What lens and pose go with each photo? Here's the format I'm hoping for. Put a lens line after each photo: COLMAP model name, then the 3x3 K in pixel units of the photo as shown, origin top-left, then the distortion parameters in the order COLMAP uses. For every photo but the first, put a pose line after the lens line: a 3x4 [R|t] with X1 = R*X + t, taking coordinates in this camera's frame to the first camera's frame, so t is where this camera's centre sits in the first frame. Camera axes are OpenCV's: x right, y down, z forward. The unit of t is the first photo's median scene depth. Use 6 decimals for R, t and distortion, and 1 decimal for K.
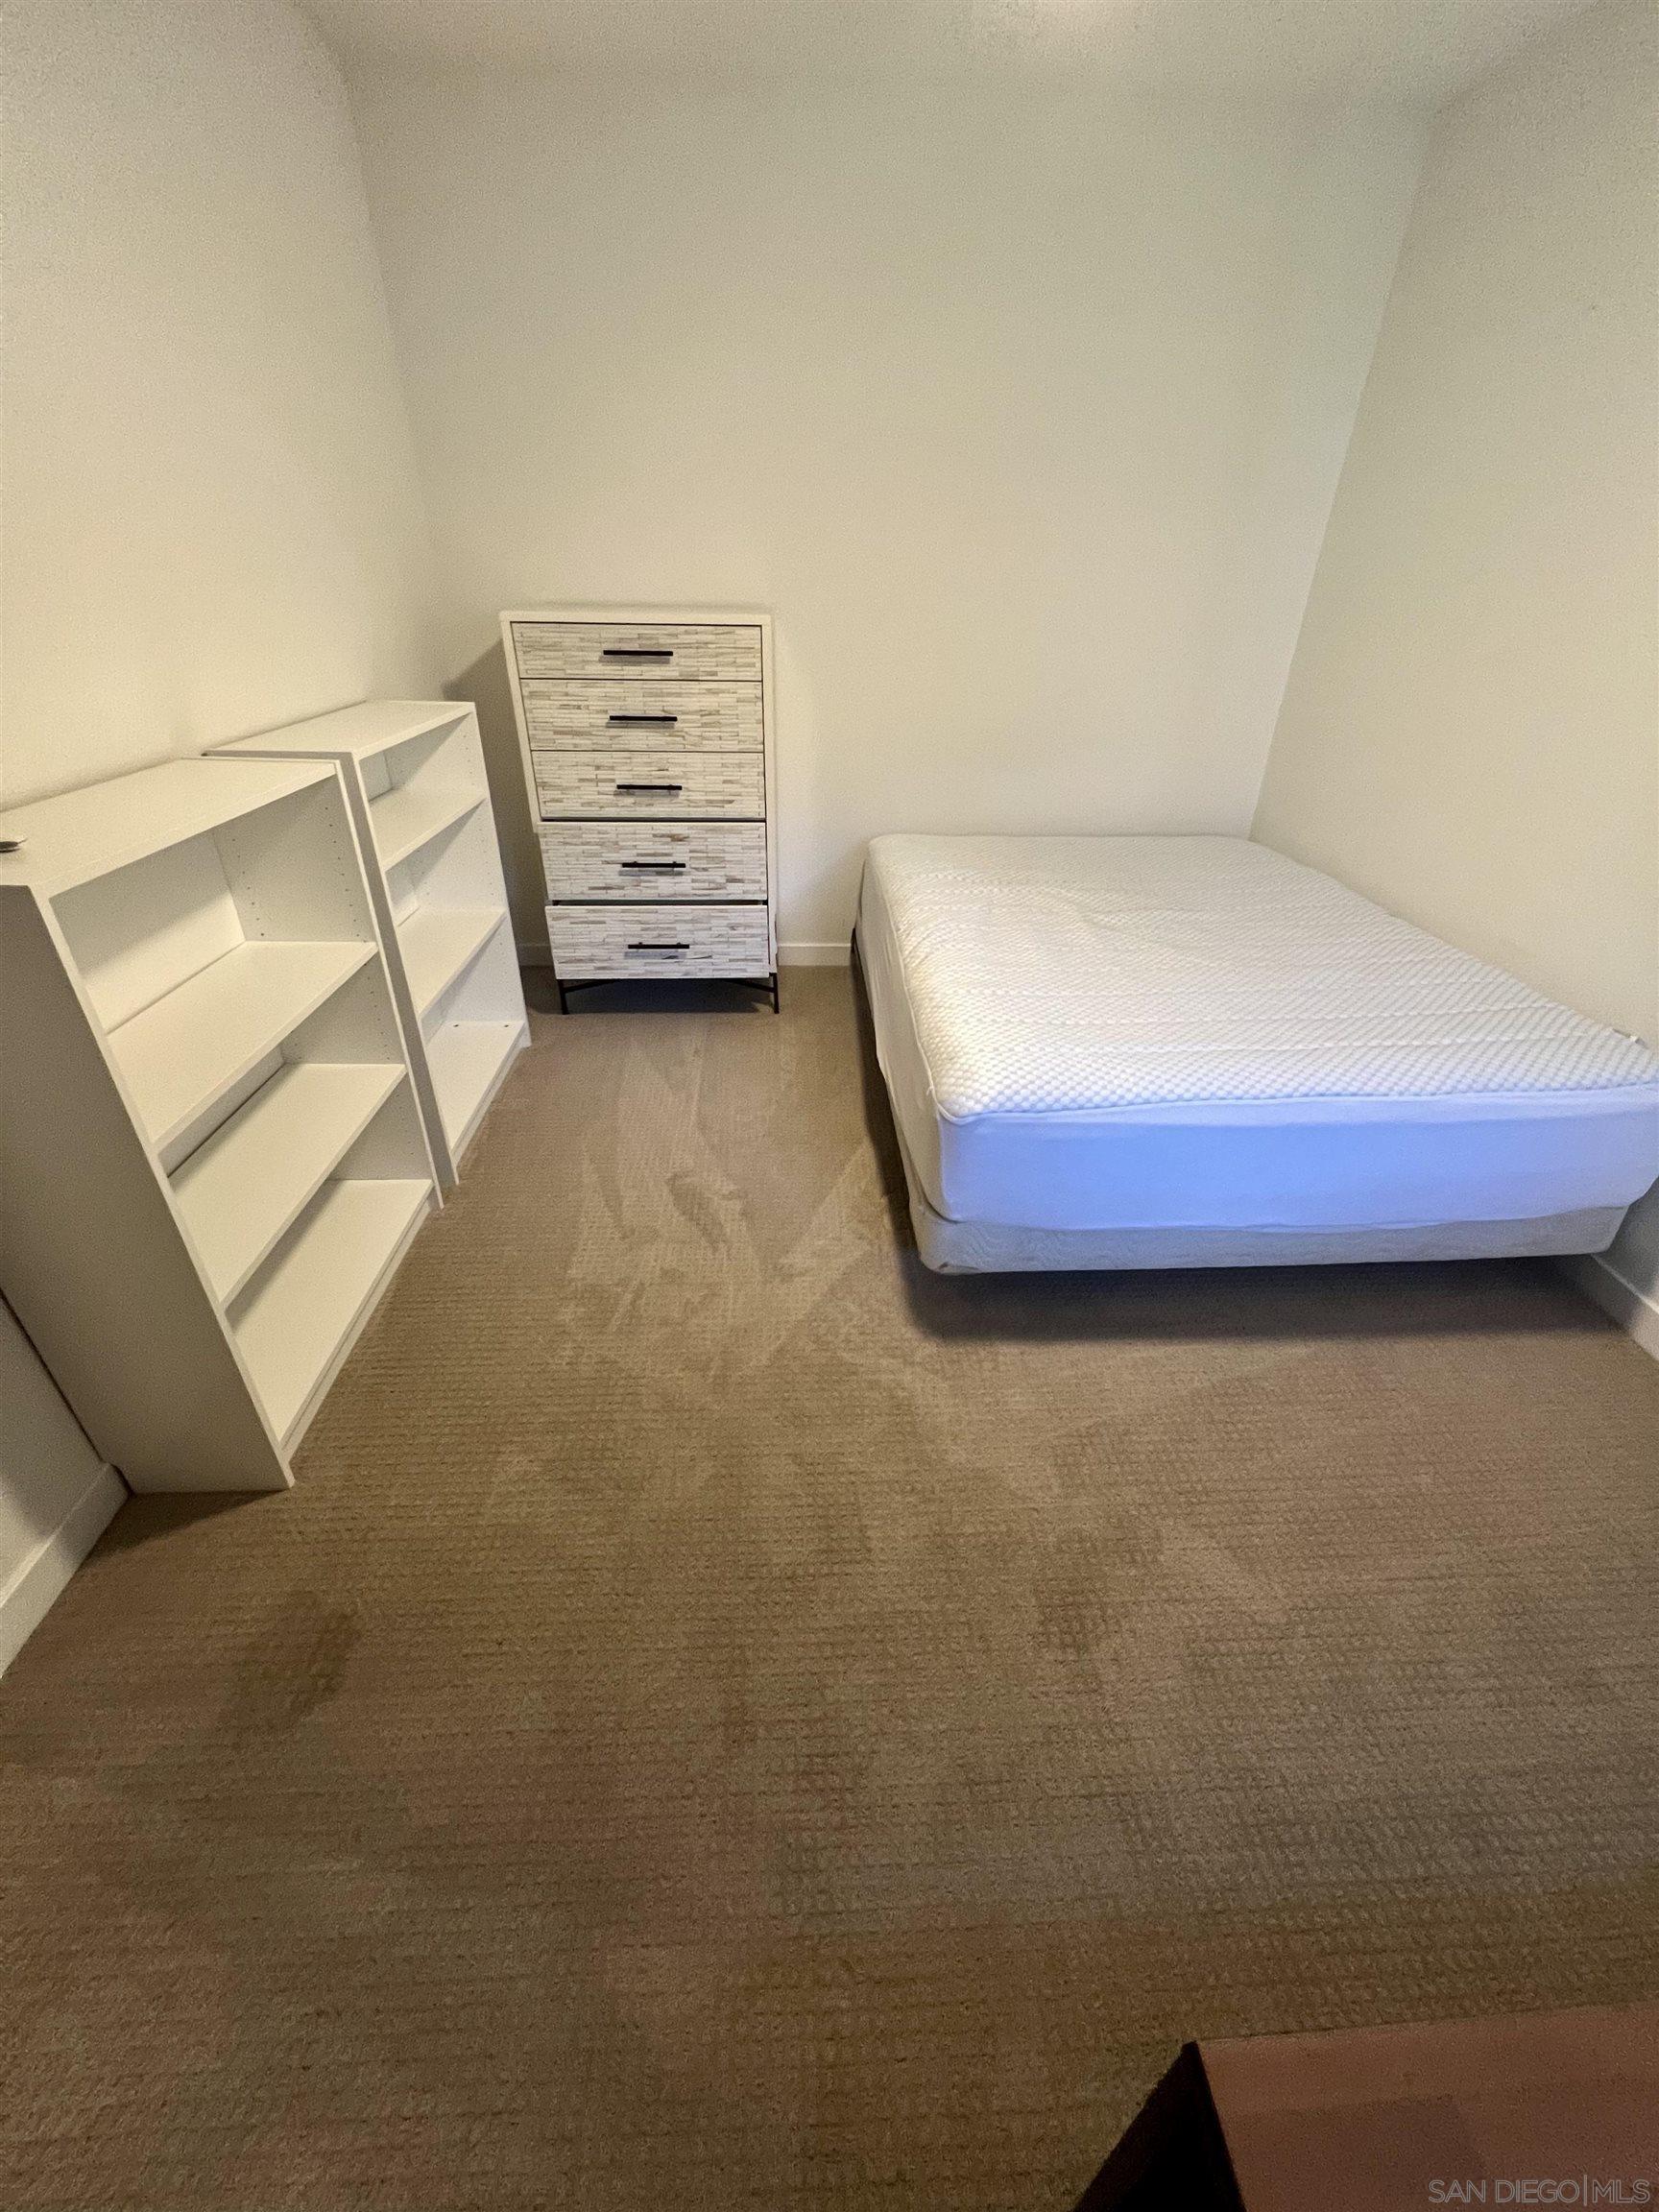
lens RADIAL K [[887.2, 0, 828.4], [0, 887.2, 1104.6], [0, 0, 1]] dist [-0.006587, 0.000735]
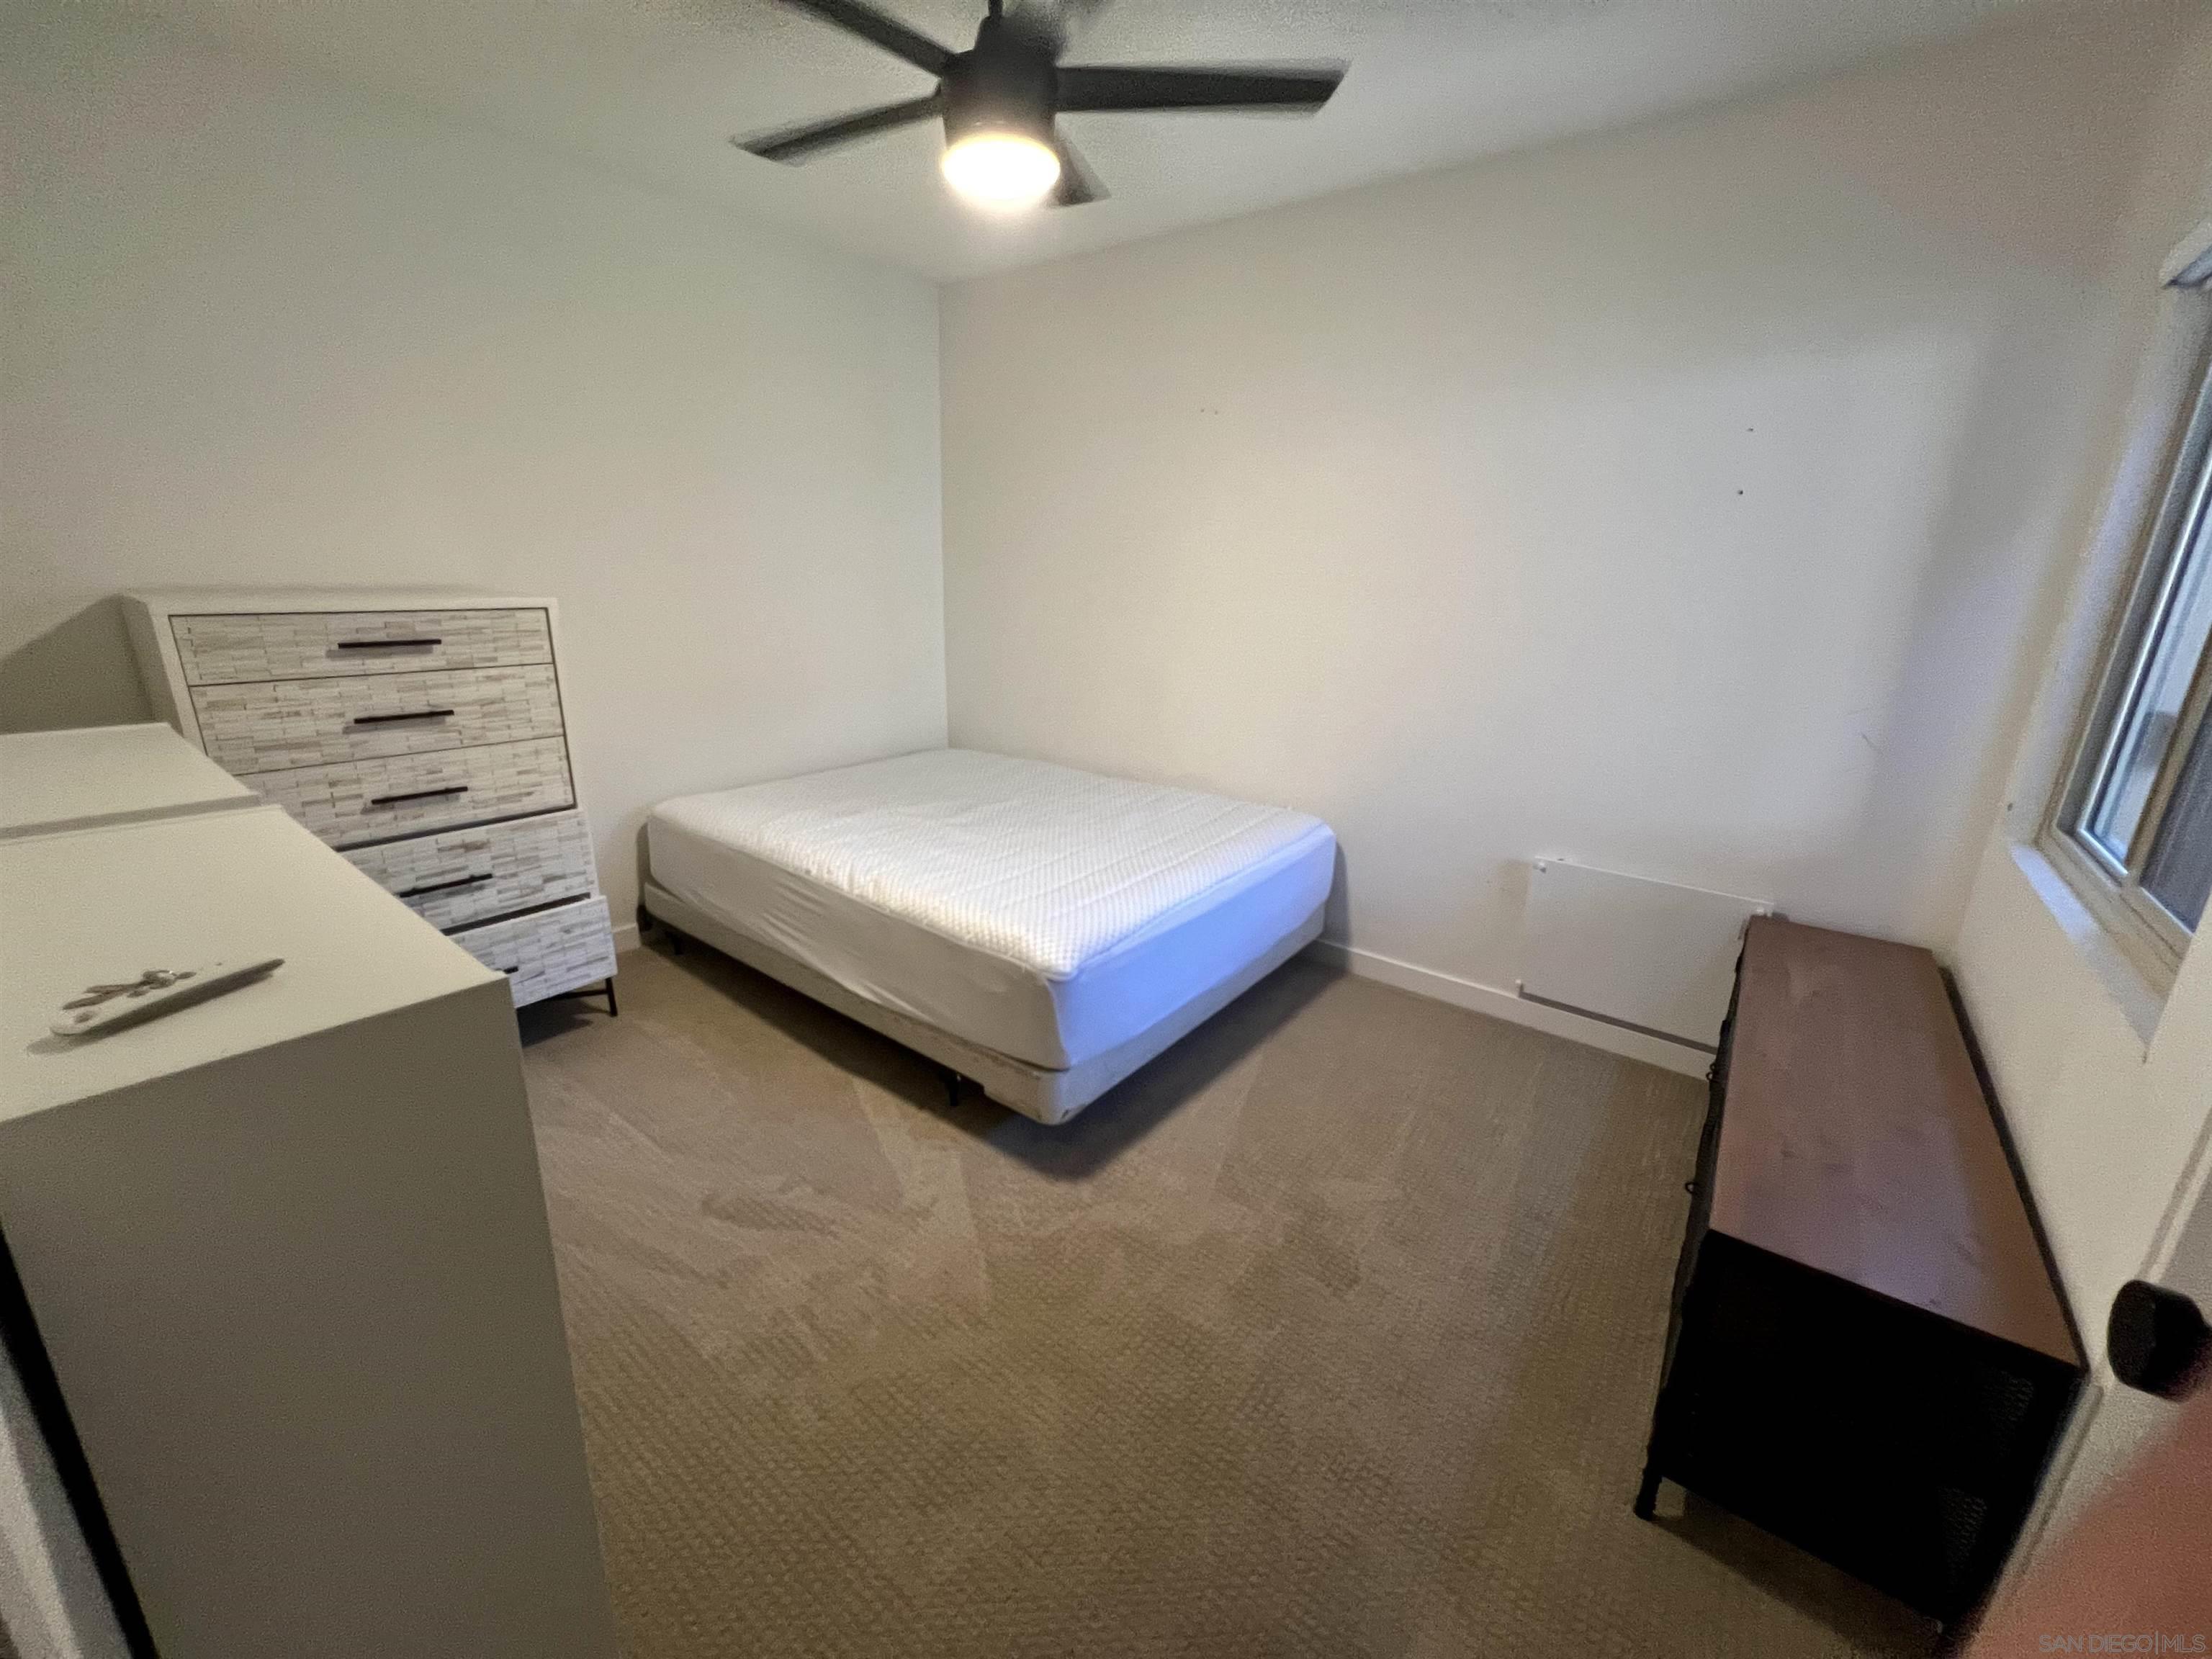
lens RADIAL K [[887.2, 0, 1106.7], [0, 887.2, 827.6], [0, 0, 1]] dist [-0.006587, 0.000735]
pose [[0.648521, -0.216275, 0.729826, -0.405462], [0.377297, 0.924052, -0.061434, -0.047217], [-0.661111, 0.315202, 0.680867, 0.050120]]
